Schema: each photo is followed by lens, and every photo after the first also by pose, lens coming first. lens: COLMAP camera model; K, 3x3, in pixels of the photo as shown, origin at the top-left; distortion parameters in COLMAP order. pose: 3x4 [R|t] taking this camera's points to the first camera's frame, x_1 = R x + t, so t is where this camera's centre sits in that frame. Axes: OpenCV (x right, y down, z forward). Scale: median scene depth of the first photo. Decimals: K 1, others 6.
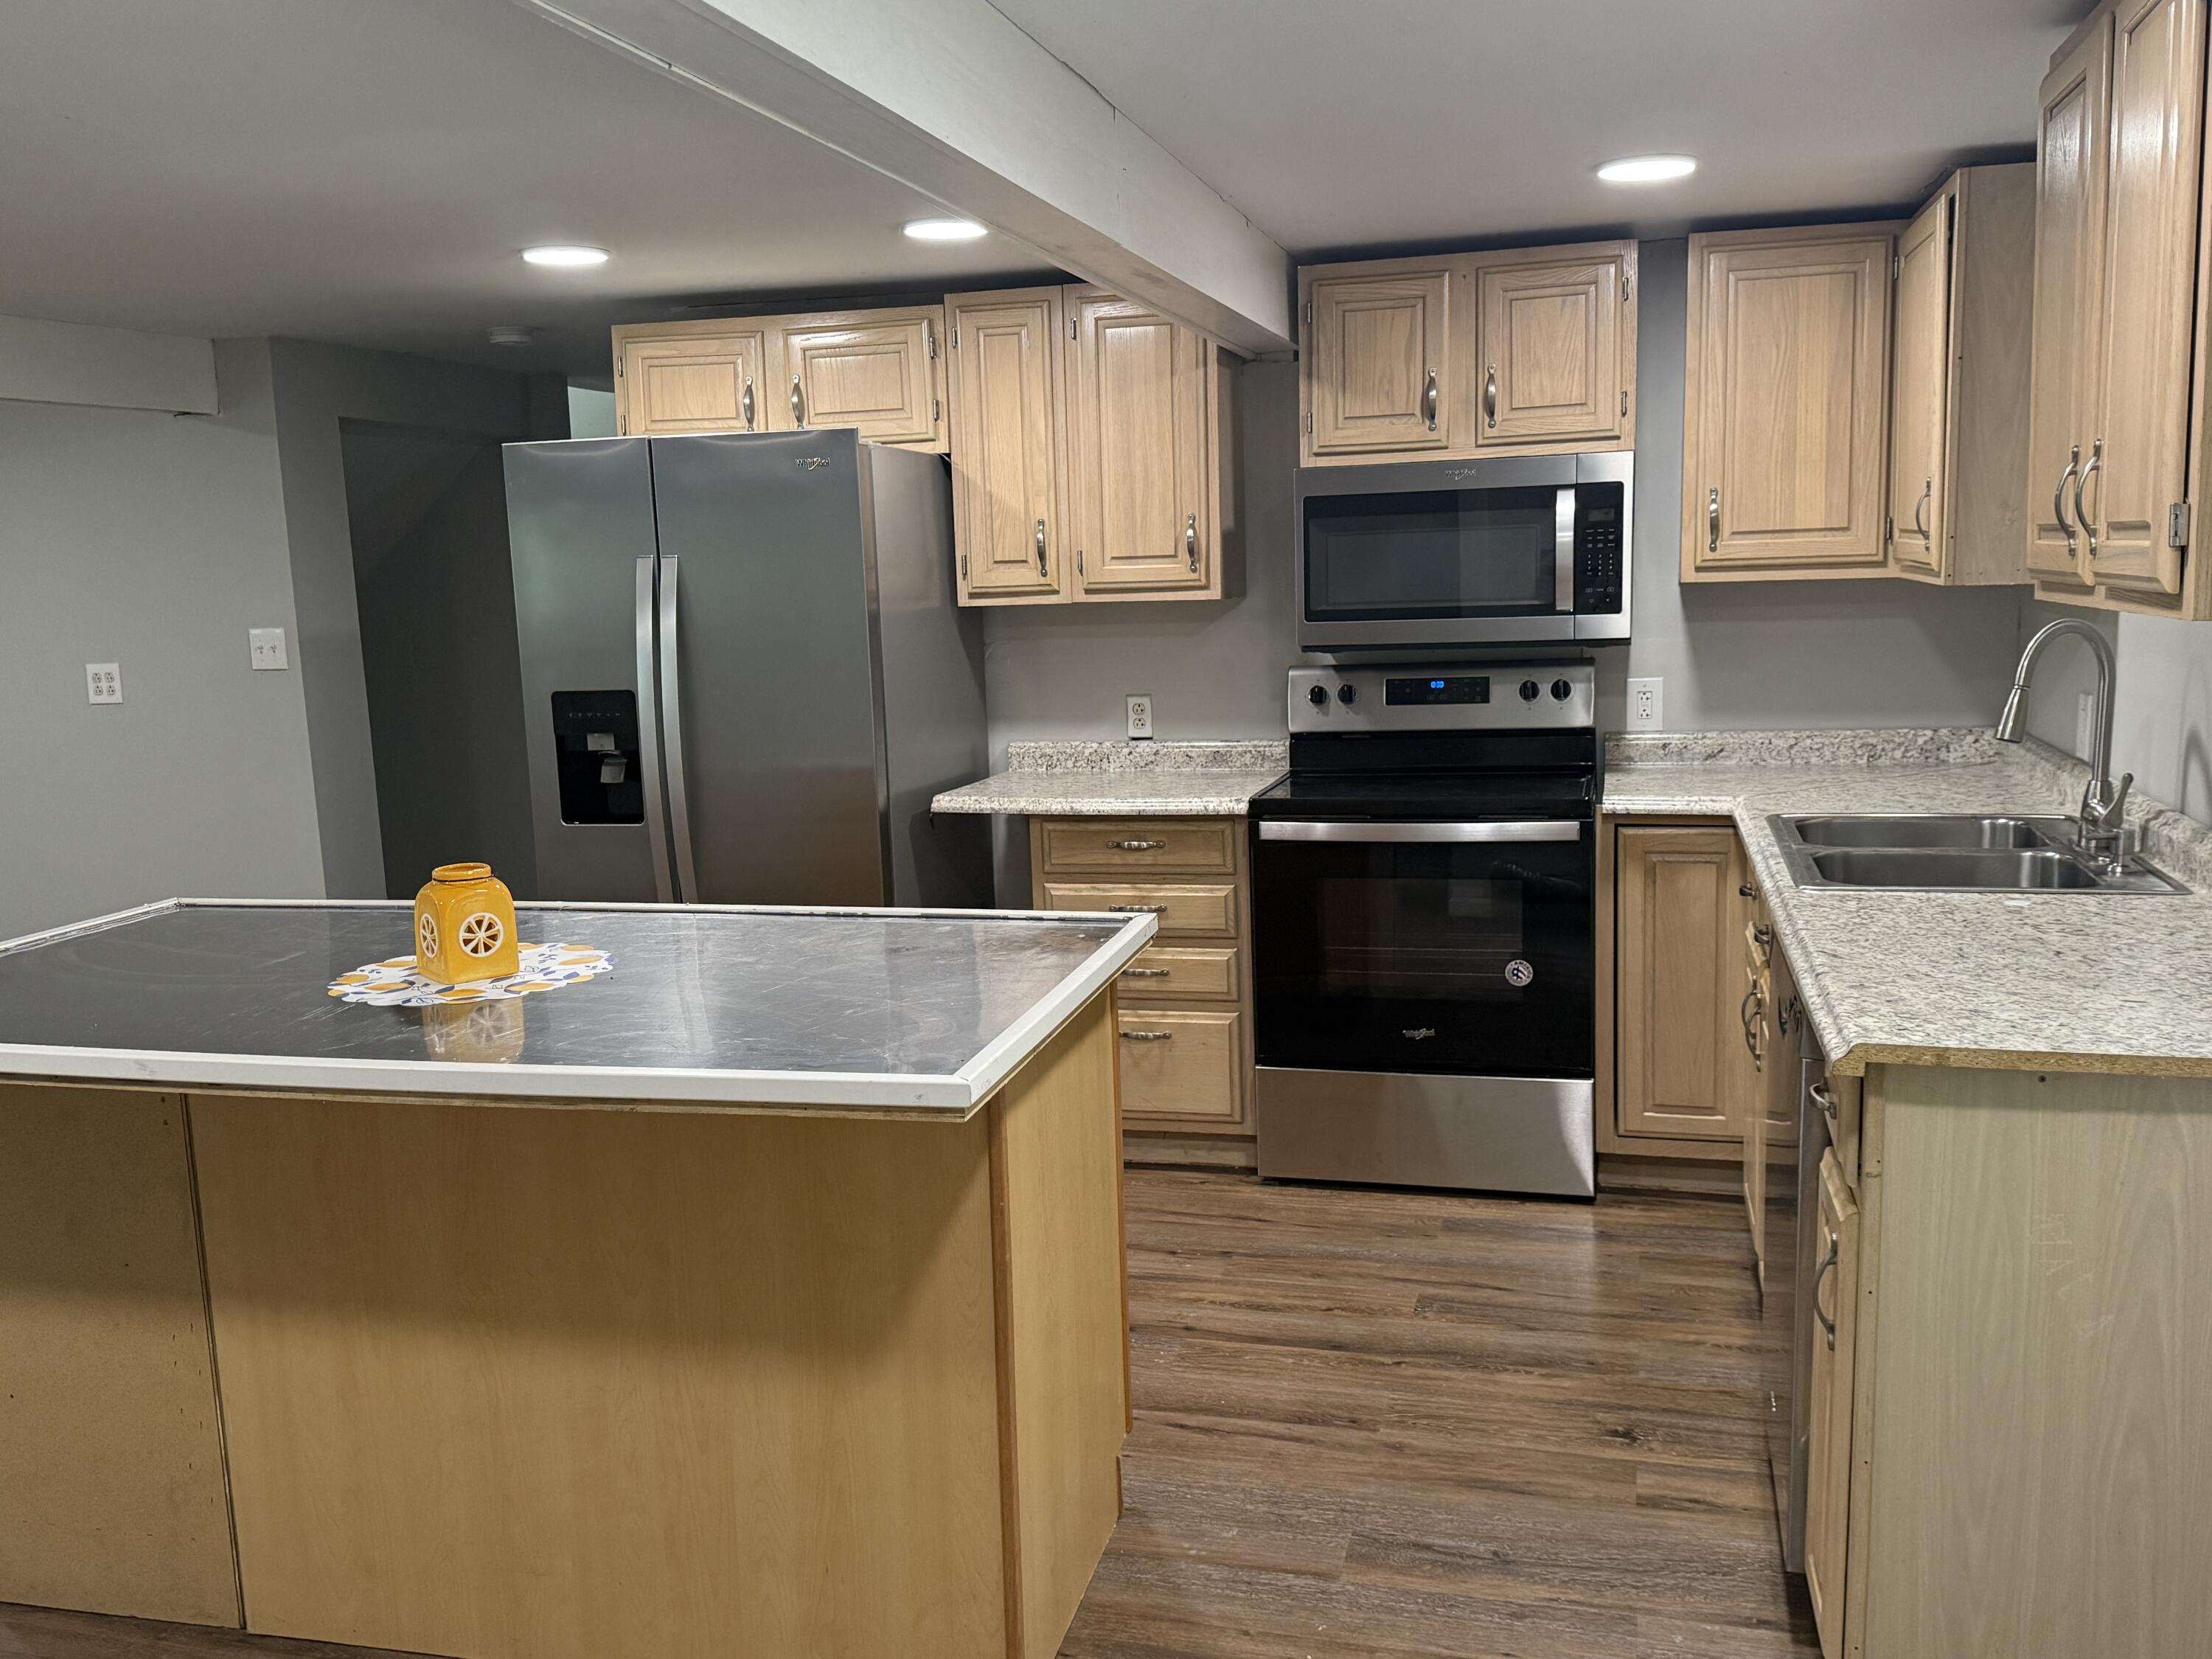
lens RADIAL K [[1864.3, 0, 1106.0], [0, 1864.3, 829.5], [0, 0, 1]] dist [0.012443, 0.012292]
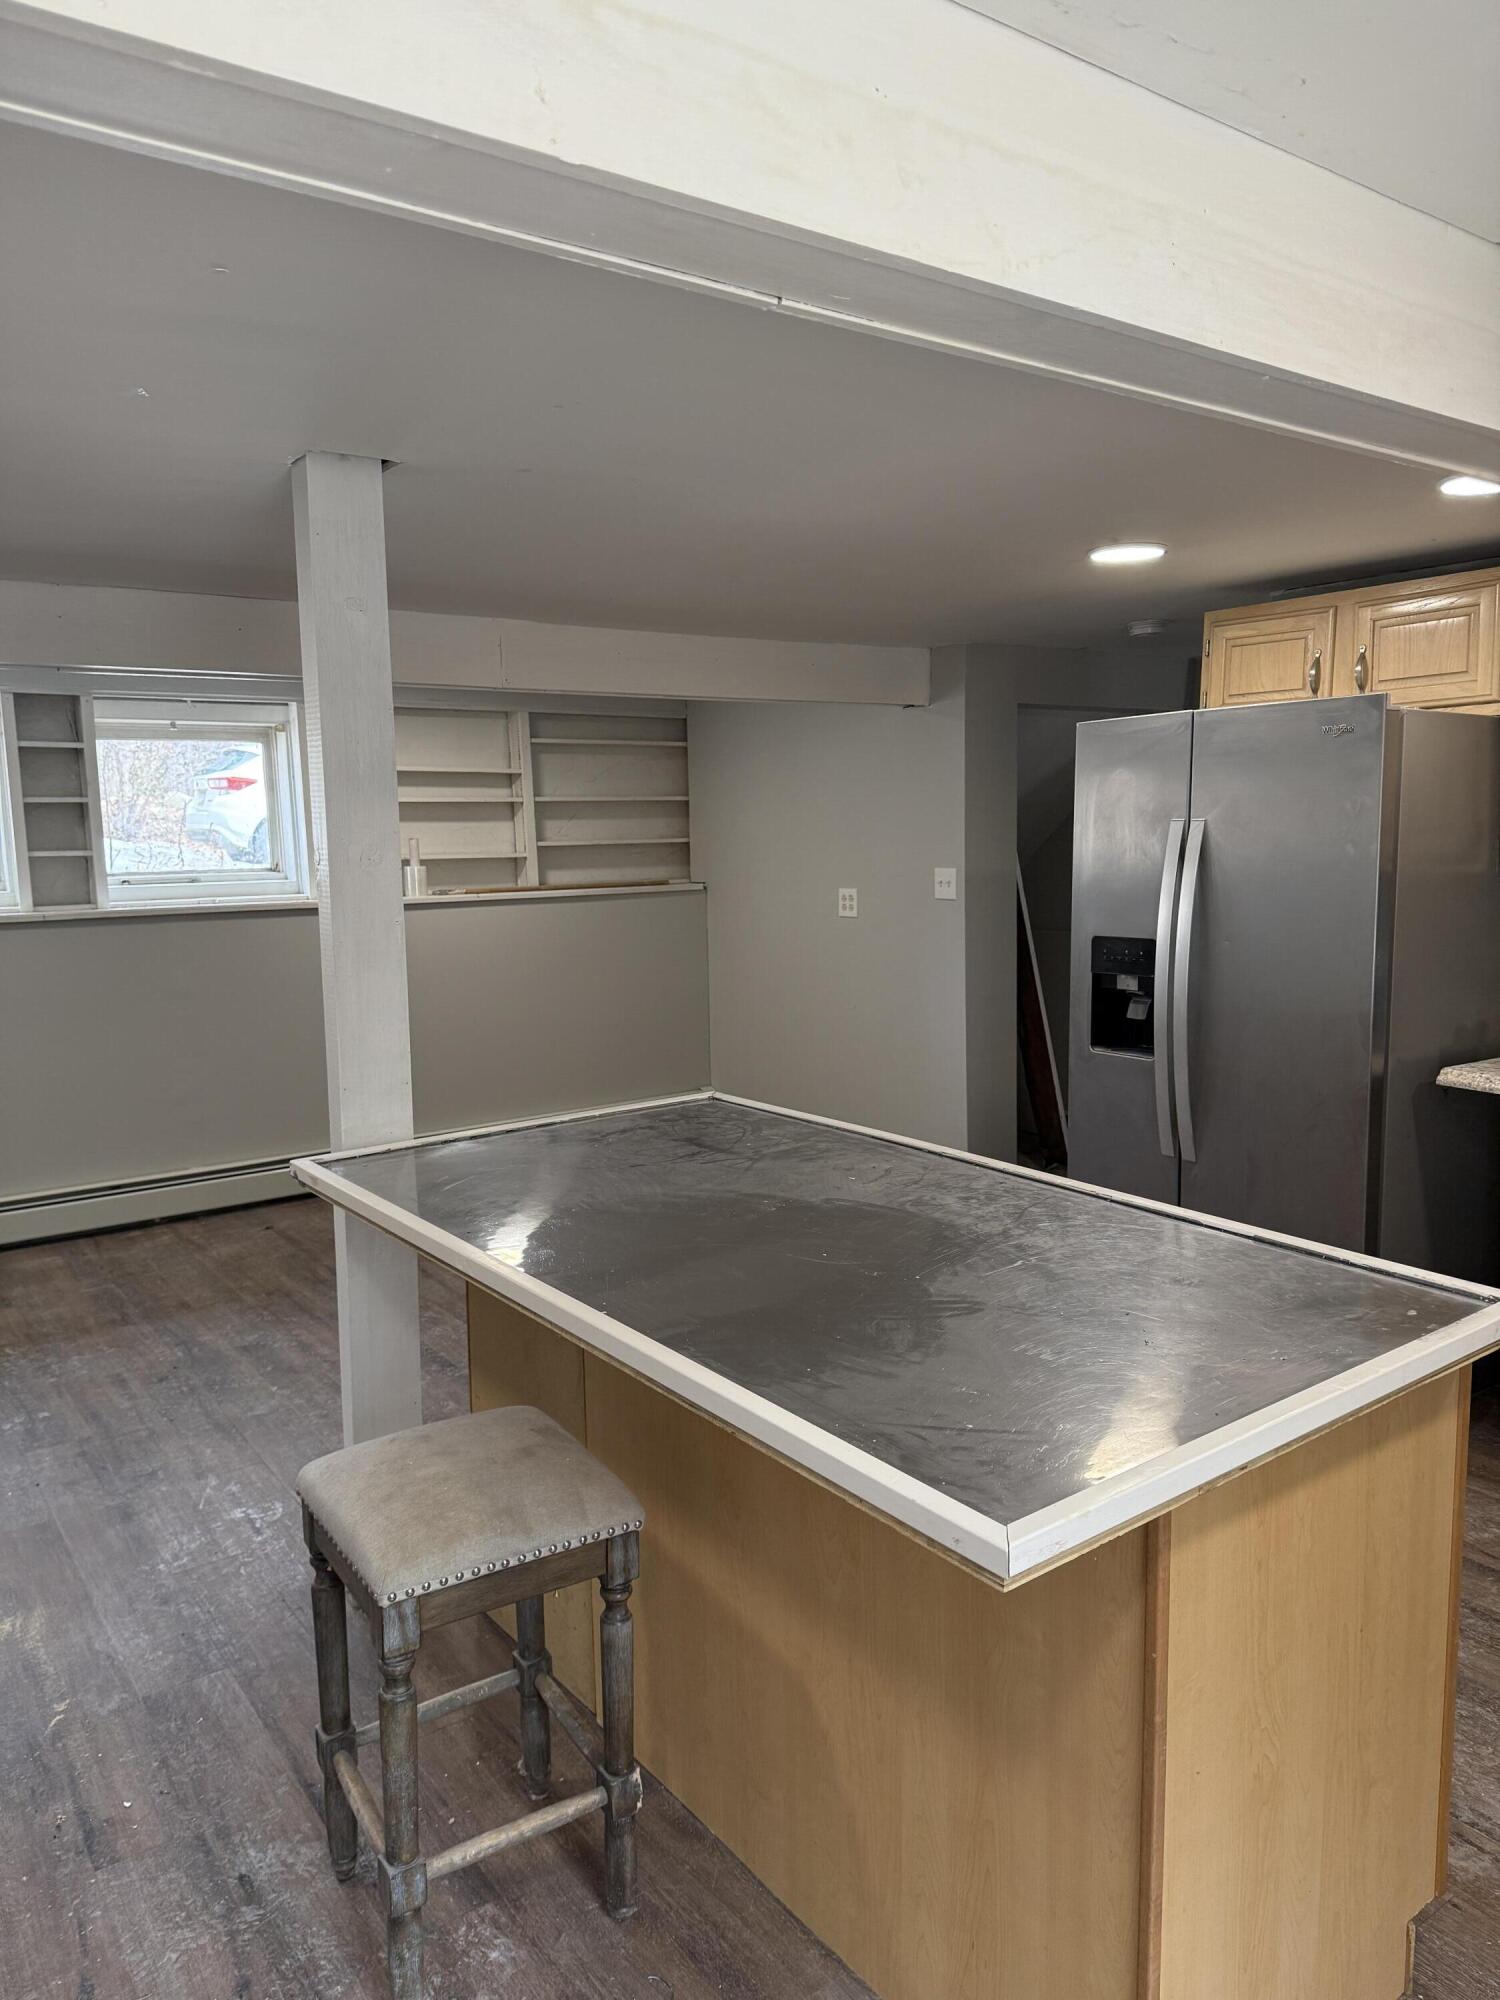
lens RADIAL K [[1398.0, 0, 750.0], [0, 1398.0, 1000.0], [0, 0, 1]] dist [0.002443, -0.000508]
pose [[0.781340, 0.090240, -0.617548, 0.068154], [-0.091698, 0.995352, 0.029428, -0.036731], [0.617333, 0.033635, 0.785983, 0.176995]]
